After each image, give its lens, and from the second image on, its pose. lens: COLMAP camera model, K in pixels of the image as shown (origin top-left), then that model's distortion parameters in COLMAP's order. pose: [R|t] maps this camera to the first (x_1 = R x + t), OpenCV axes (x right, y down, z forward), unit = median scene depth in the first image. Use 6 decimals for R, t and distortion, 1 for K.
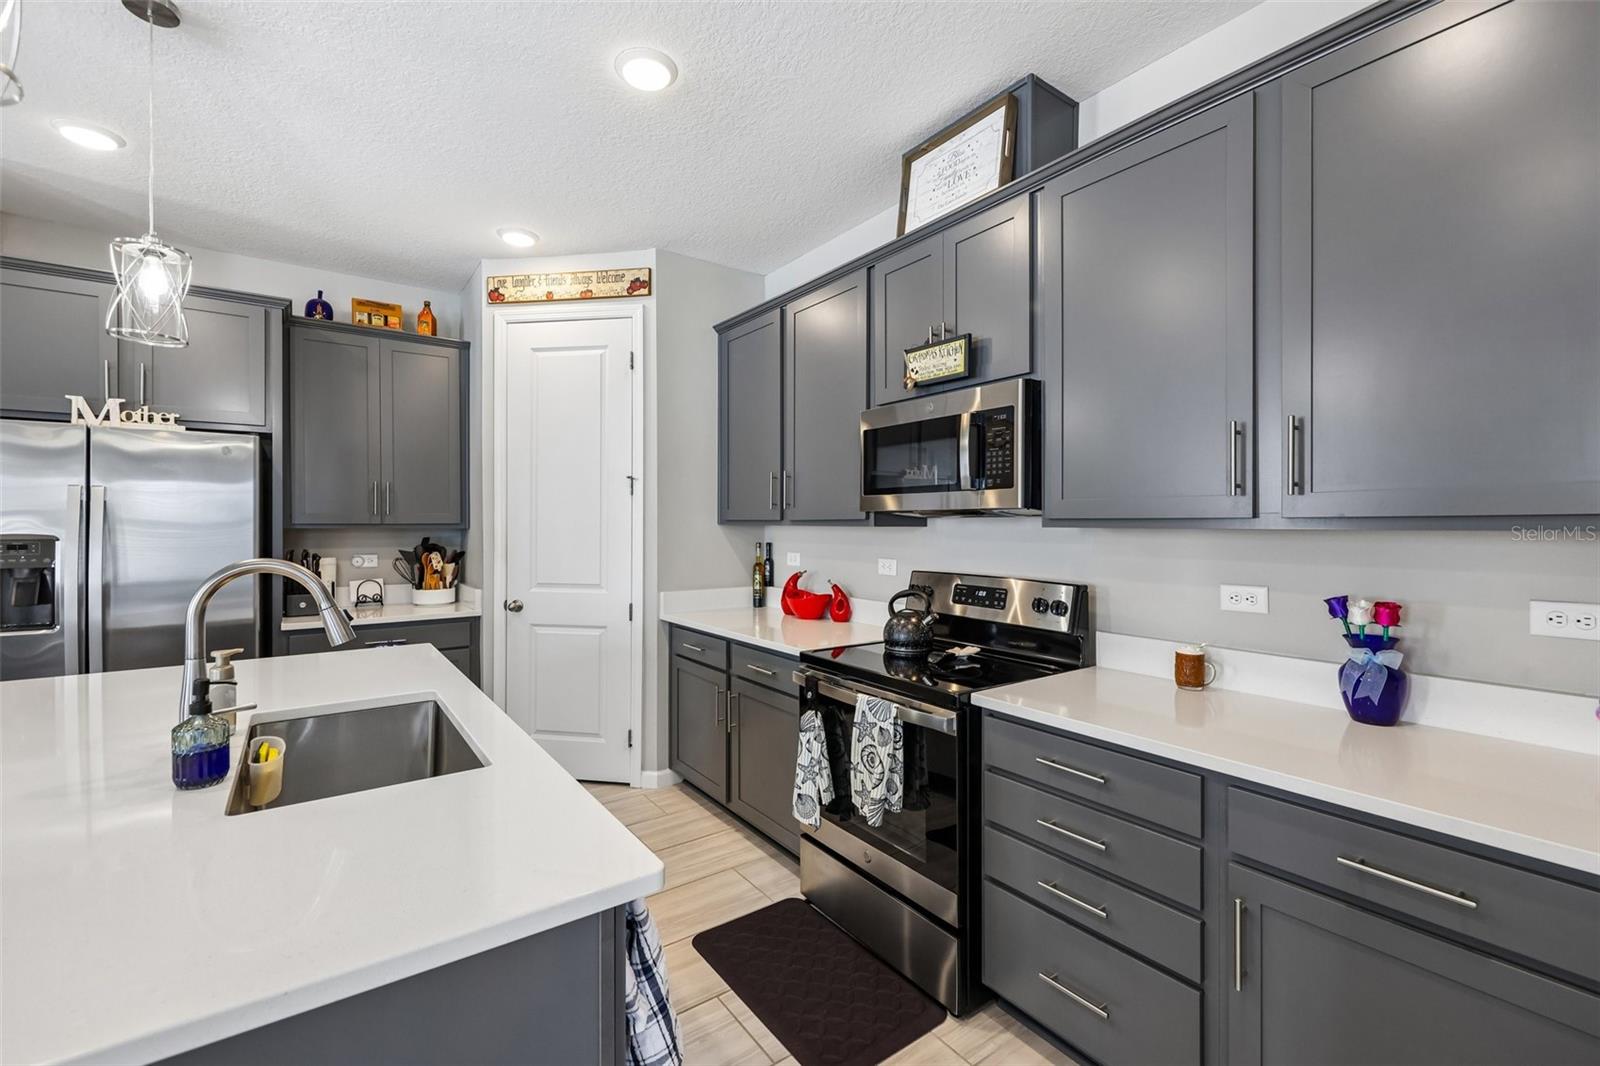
lens RADIAL K [[668.7, 0, 801.8], [0, 668.7, 526.6], [0, 0, 1]] dist [0.008568, -0.003352]
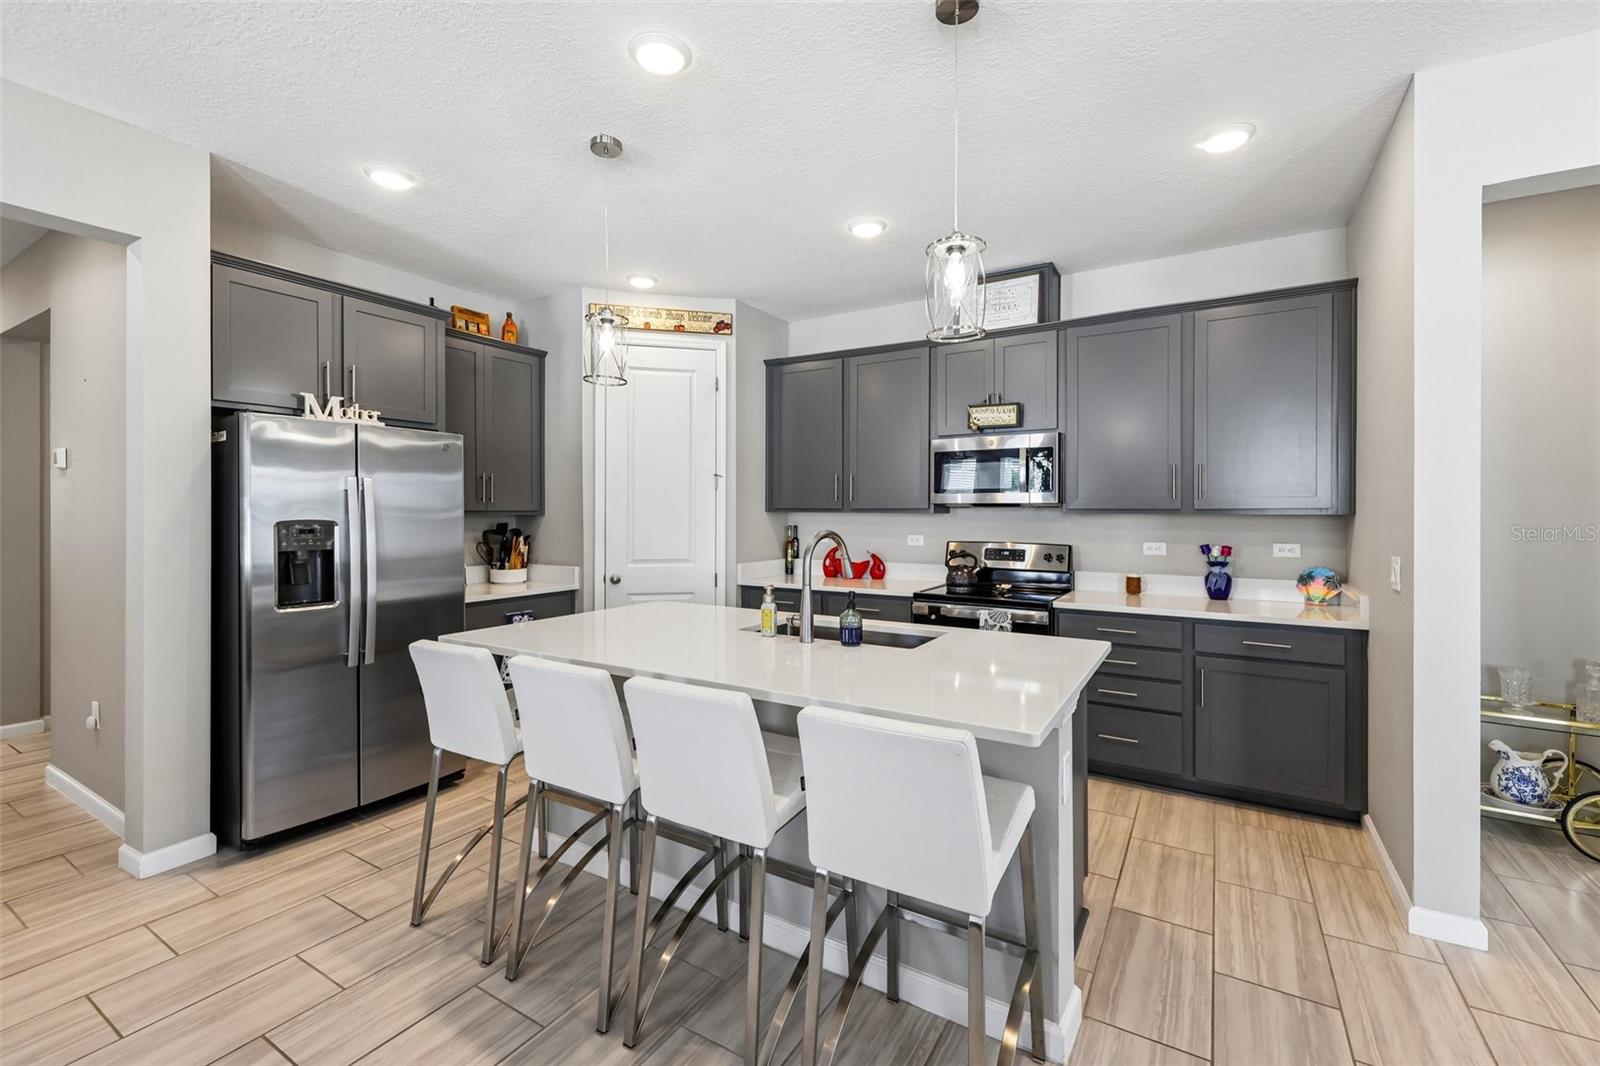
lens RADIAL K [[668.7, 0, 808.1], [0, 668.7, 504.1], [0, 0, 1]] dist [0.008568, -0.003352]
pose [[0.922733, 0.005656, 0.385399, -0.644309], [-0.000148, 0.999897, -0.014319, 0.001104], [-0.385440, 0.013156, 0.922639, -0.274131]]
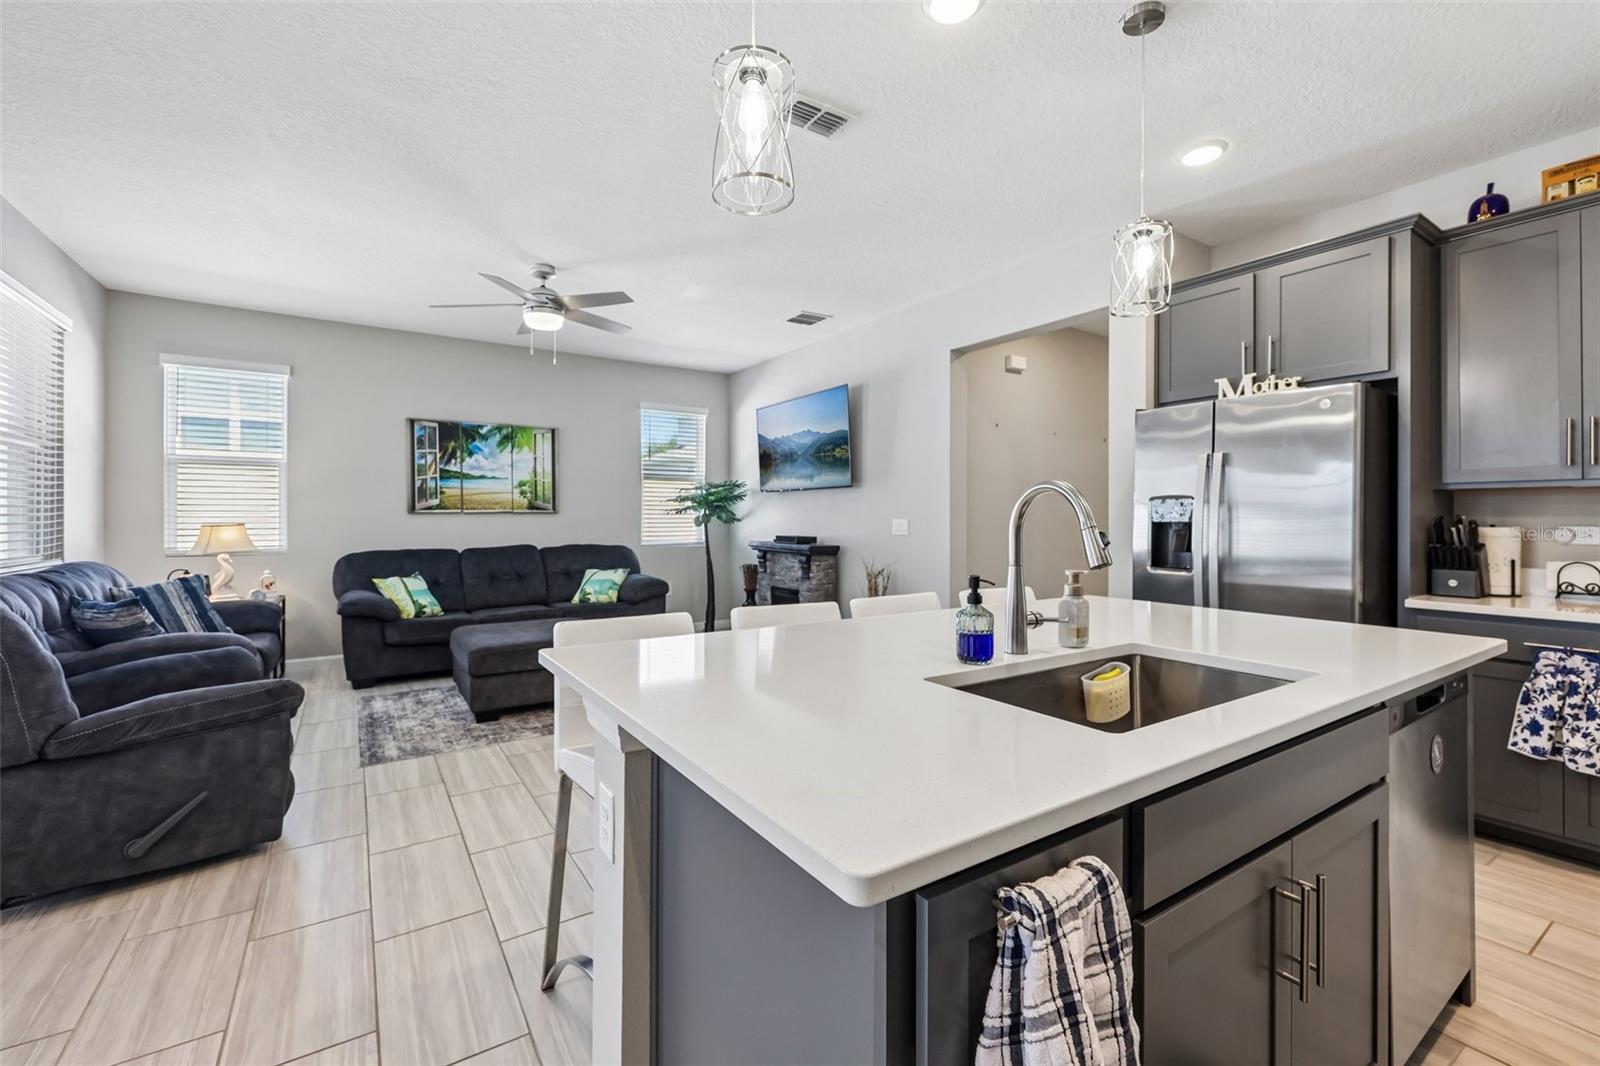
lens RADIAL K [[668.7, 0, 788.0], [0, 668.7, 513.3], [0, 0, 1]] dist [0.008568, -0.003352]
pose [[-0.059739, -0.006737, -0.998191, 0.118837], [-0.006568, 0.999958, -0.006356, 0.046319], [0.998192, 0.006177, -0.059781, 0.268308]]
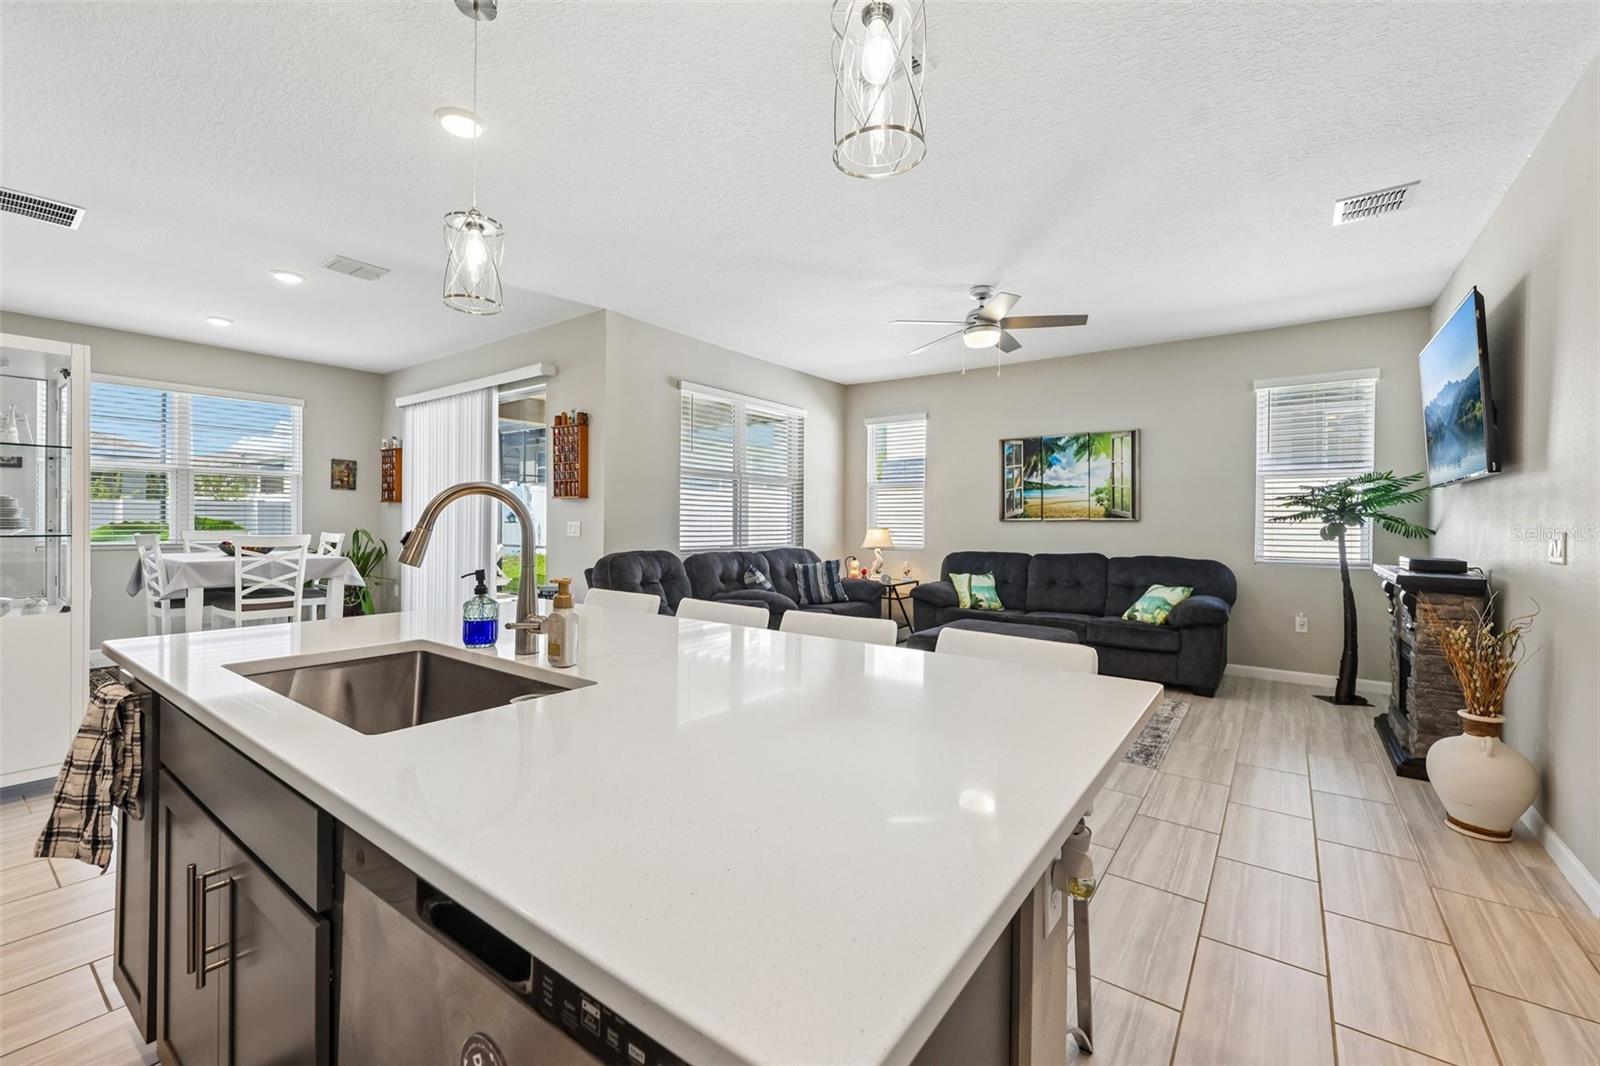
lens RADIAL K [[668.7, 0, 807.3], [0, 668.7, 525.1], [0, 0, 1]] dist [0.008568, -0.003352]
pose [[-0.953180, -0.006802, -0.302328, -0.413054], [-0.010080, 0.999906, 0.009284, 0.040127], [0.302237, 0.011897, -0.953159, 0.957830]]
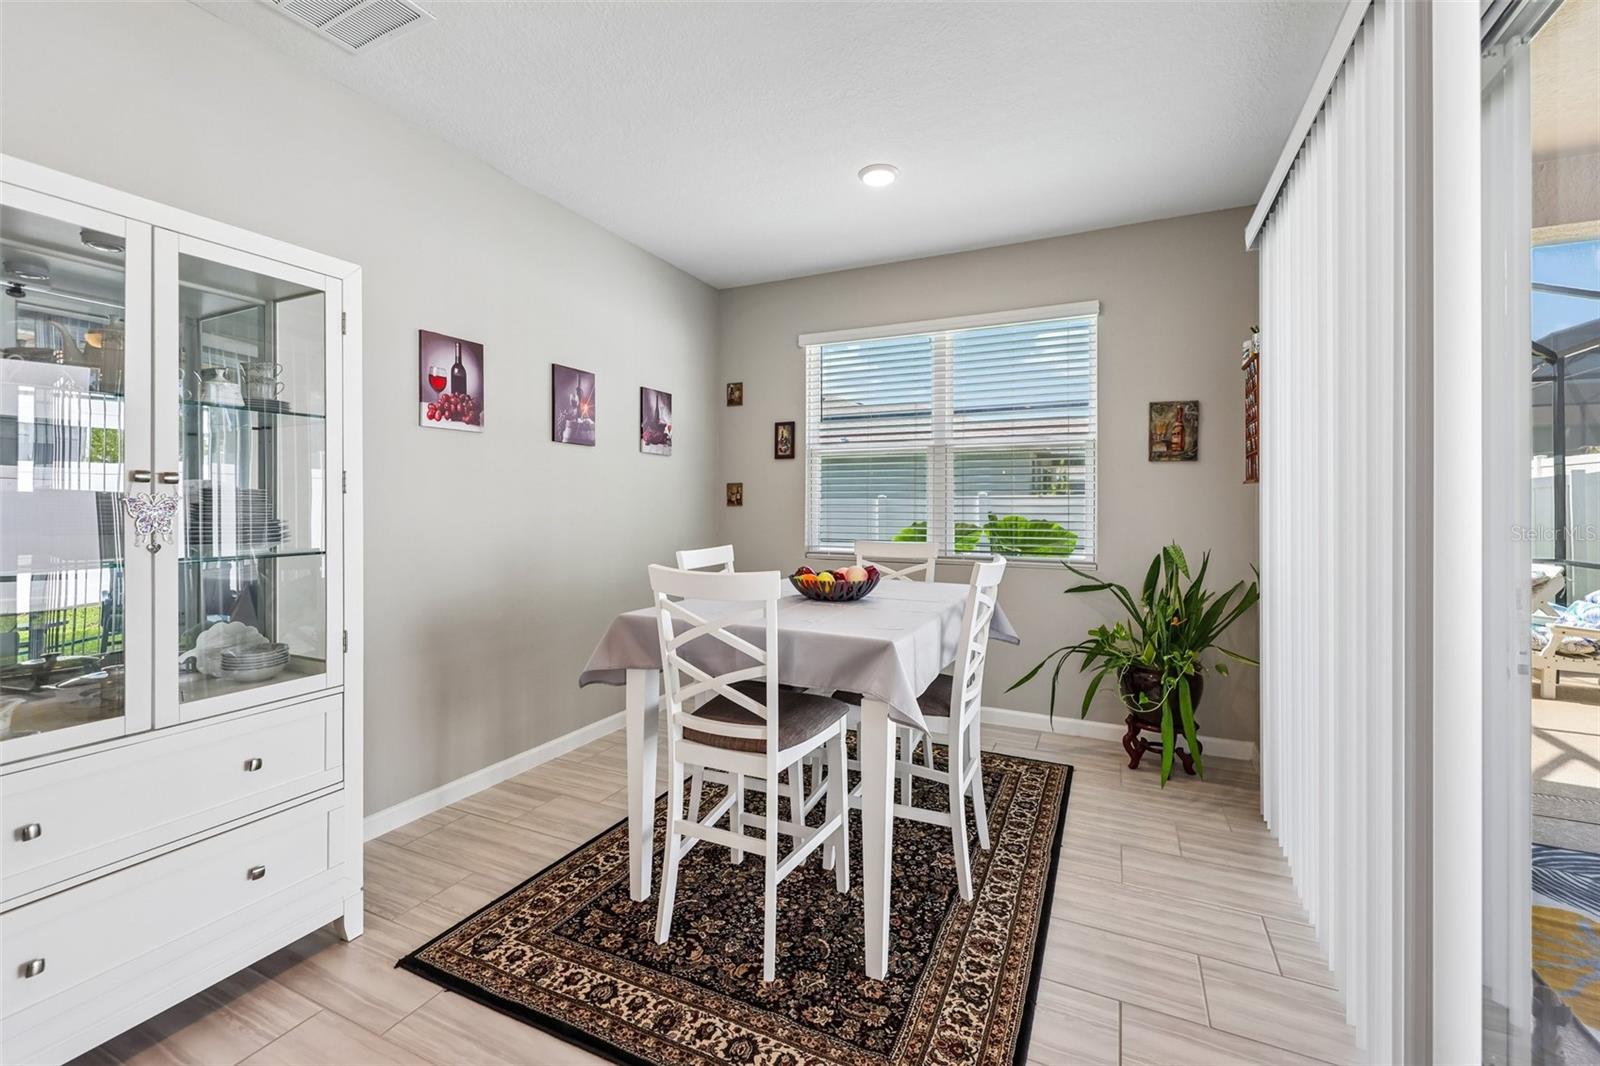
lens RADIAL K [[668.7, 0, 784.6], [0, 668.7, 503.7], [0, 0, 1]] dist [0.008568, -0.003352]
pose [[-0.467082, 0.001091, 0.884213, -0.289320], [-0.004213, 0.999985, -0.003459, 0.034236], [-0.884204, -0.005340, -0.467071, -0.583248]]
